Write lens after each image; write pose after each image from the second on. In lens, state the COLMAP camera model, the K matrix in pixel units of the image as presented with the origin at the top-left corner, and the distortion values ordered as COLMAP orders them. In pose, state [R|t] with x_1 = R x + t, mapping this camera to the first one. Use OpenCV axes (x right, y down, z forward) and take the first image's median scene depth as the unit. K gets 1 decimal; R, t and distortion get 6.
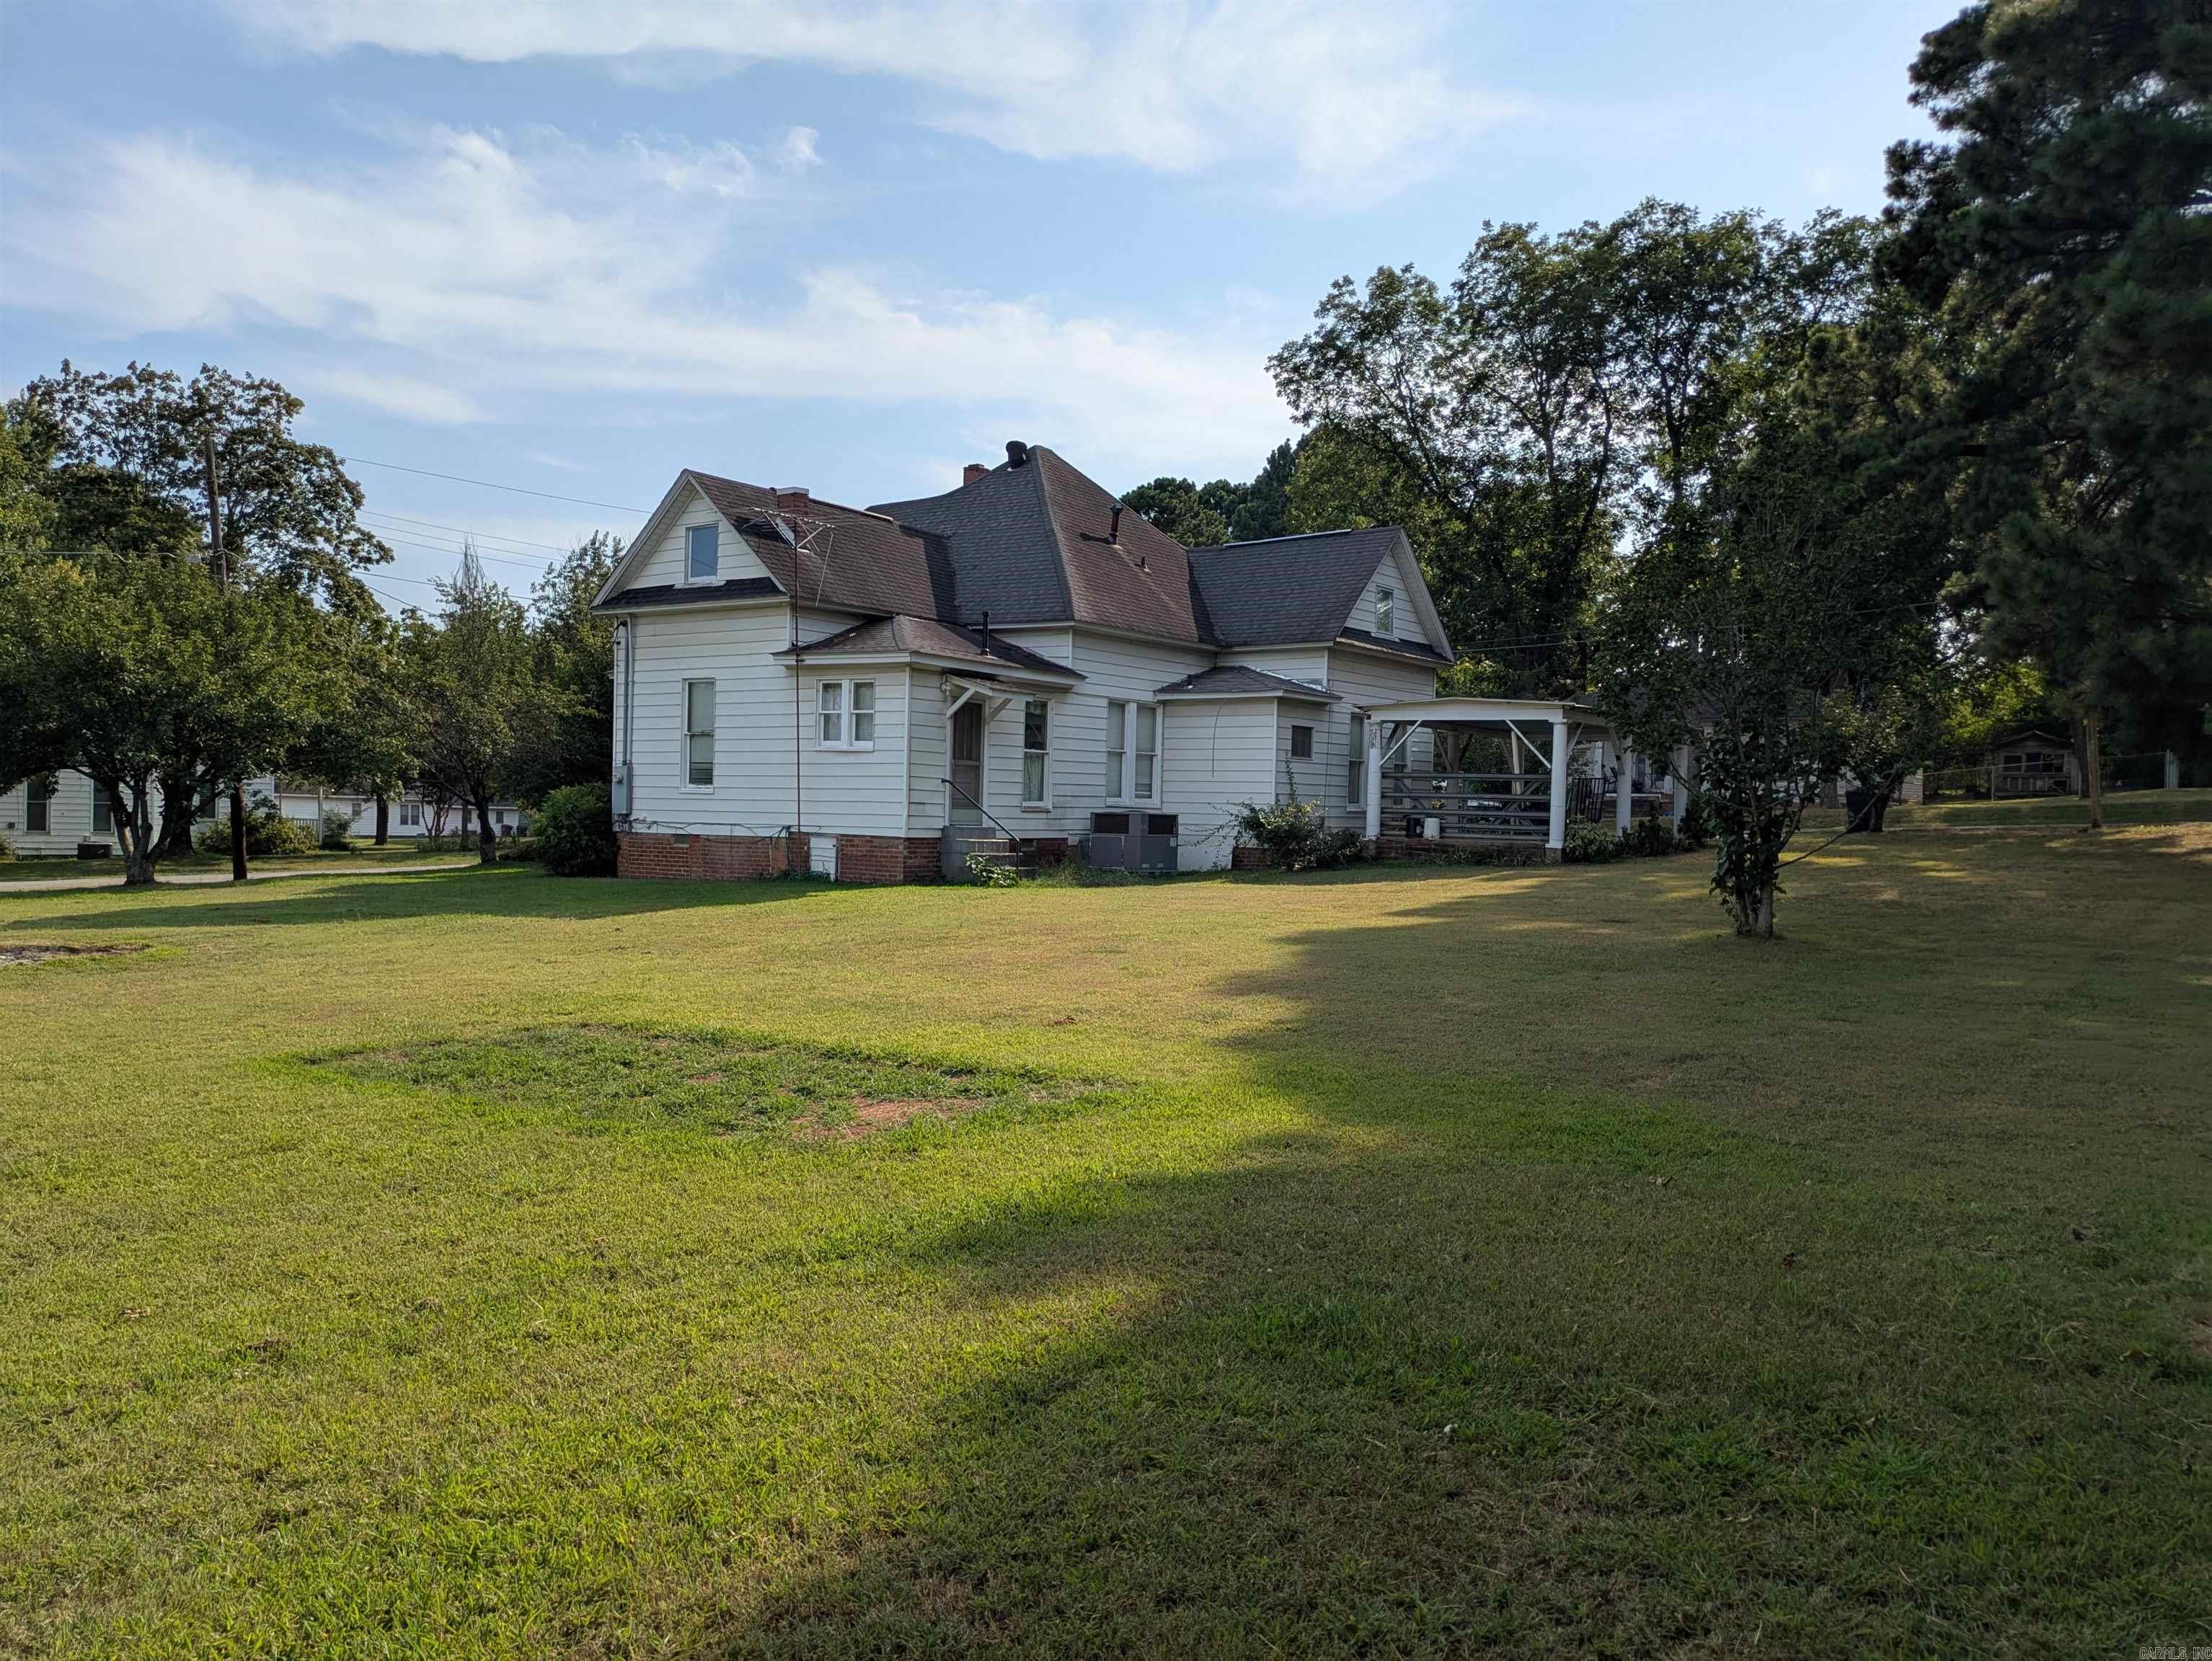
lens RADIAL K [[1693.0, 0, 1108.7], [0, 1693.0, 829.8], [0, 0, 1]] dist [0.044241, 0.000970]
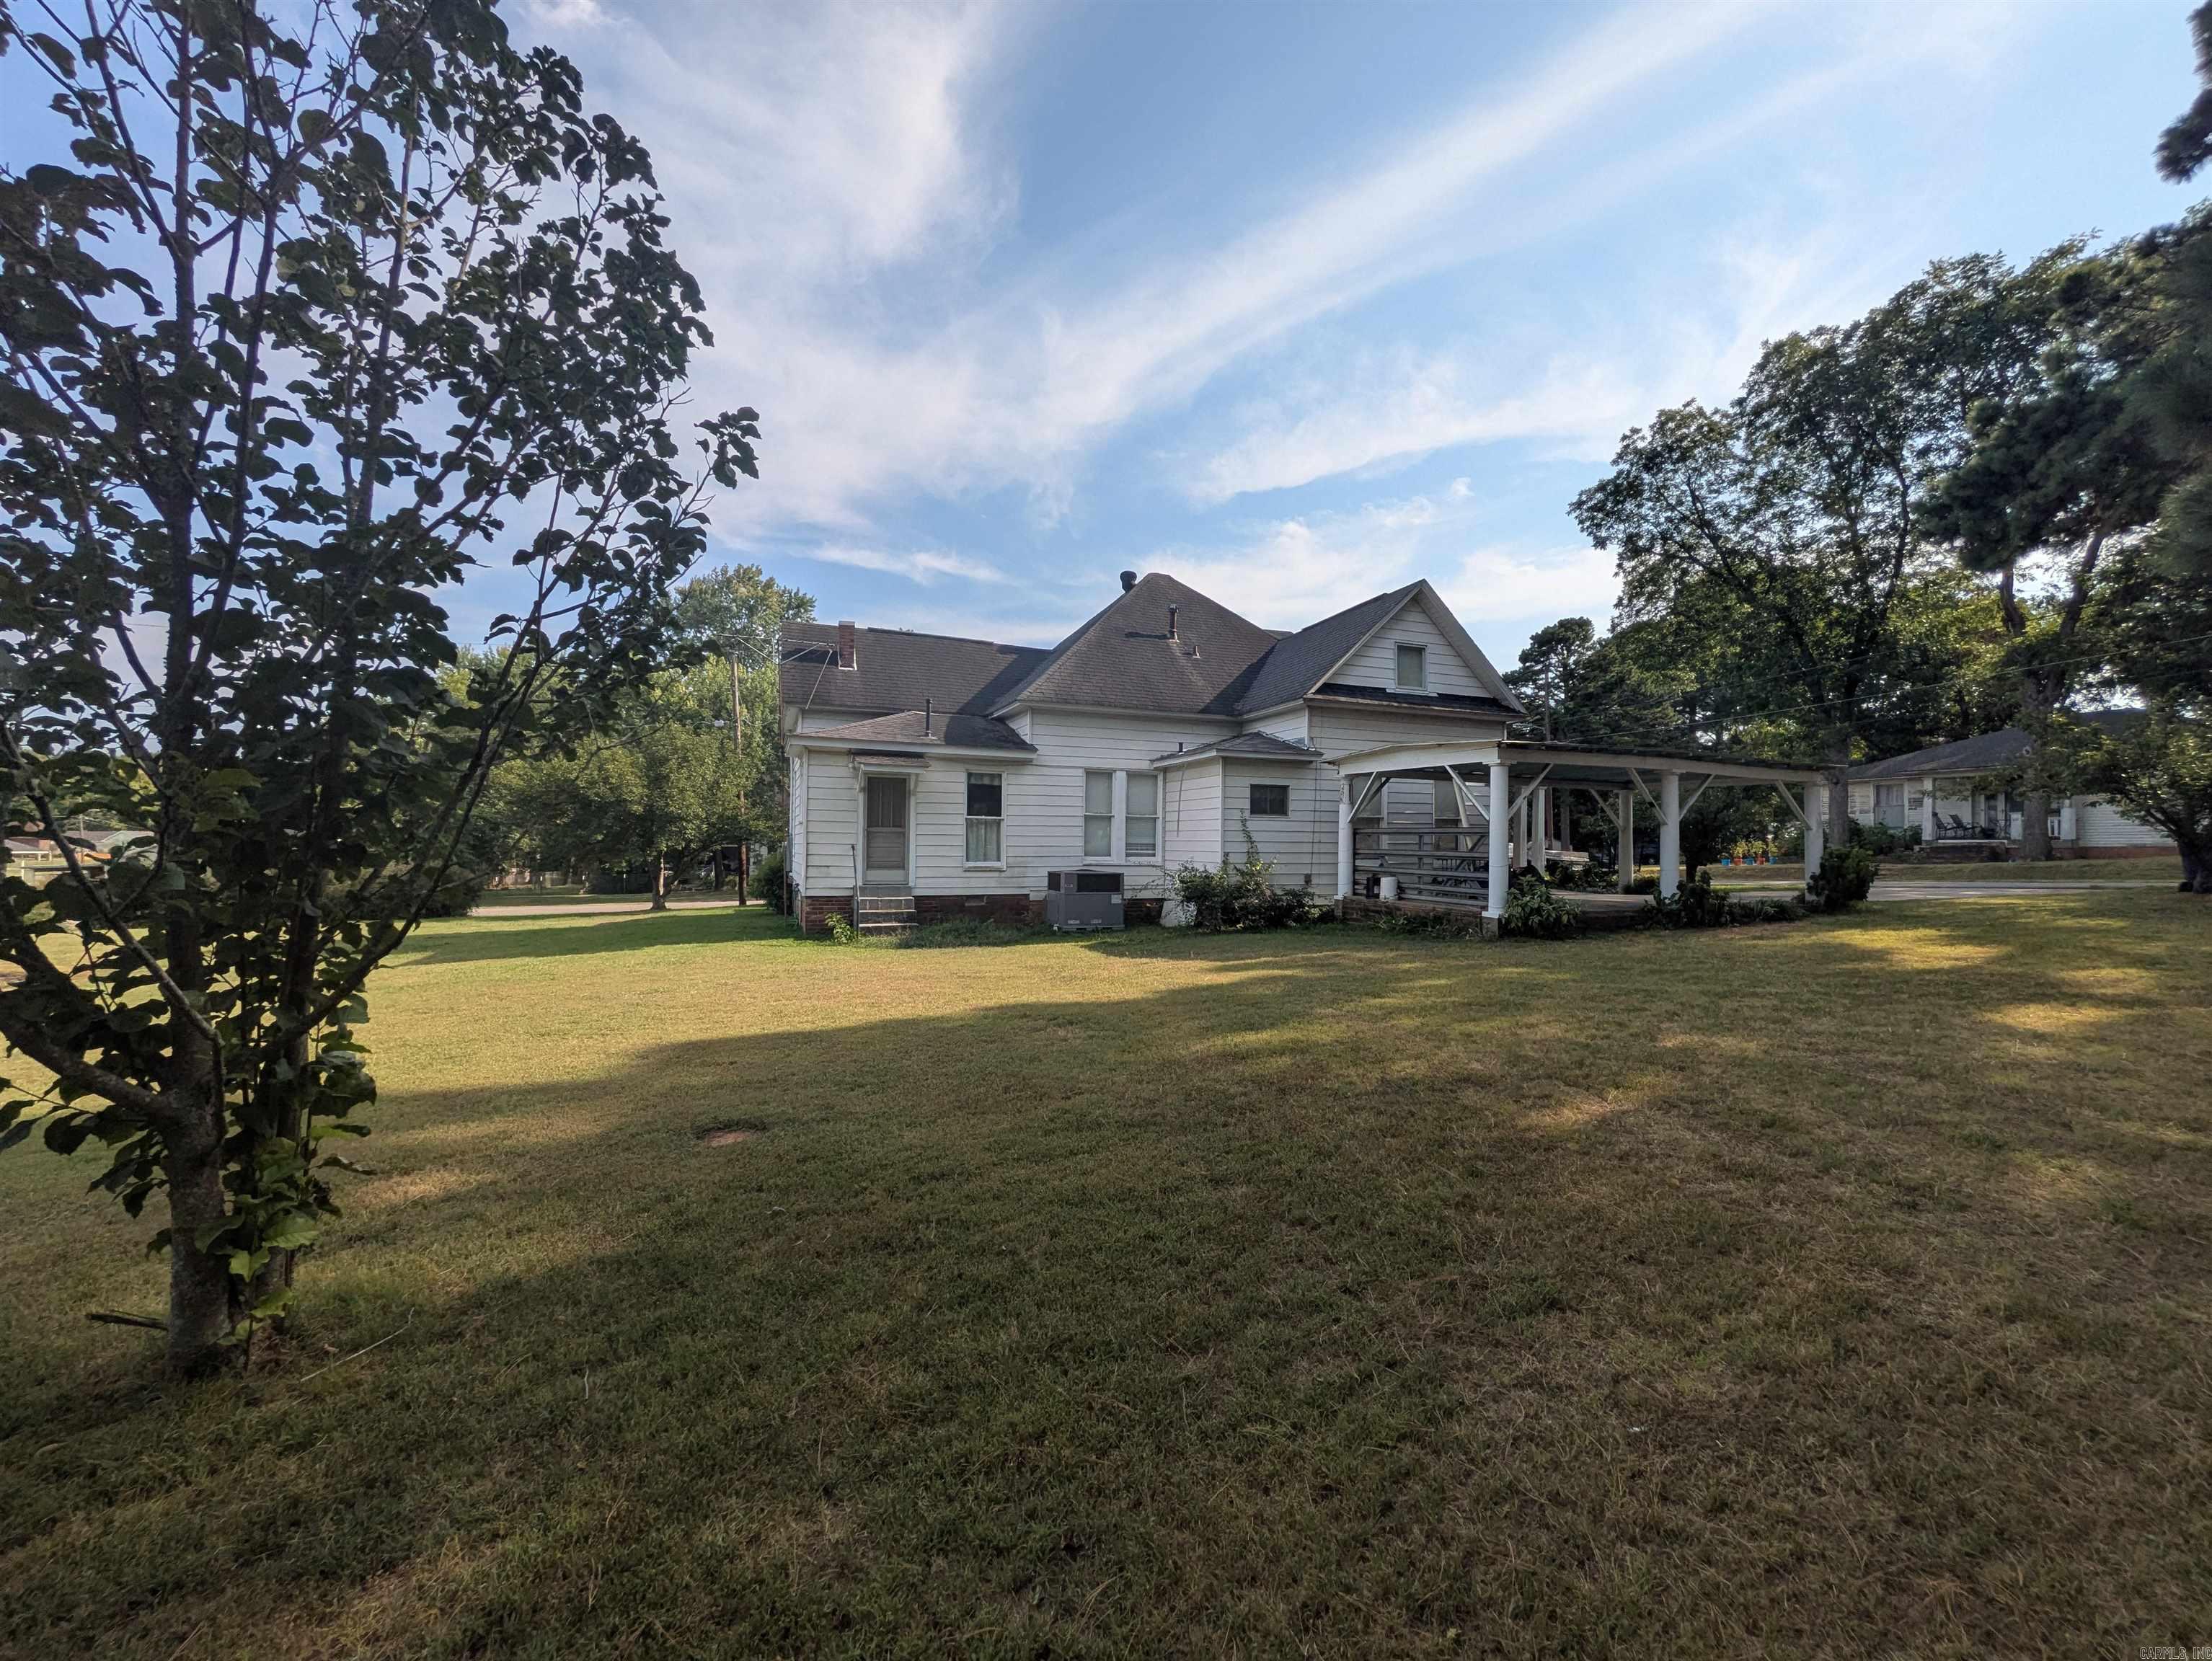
lens RADIAL K [[875.9, 0, 1101.2], [0, 875.9, 829.4], [0, 0, 1]] dist [0.003655, -0.000066]
pose [[0.834446, -0.023685, -0.550581, 0.311925], [0.003661, 0.999292, -0.037438, -0.015093], [0.551078, 0.029224, 0.833942, 0.503094]]
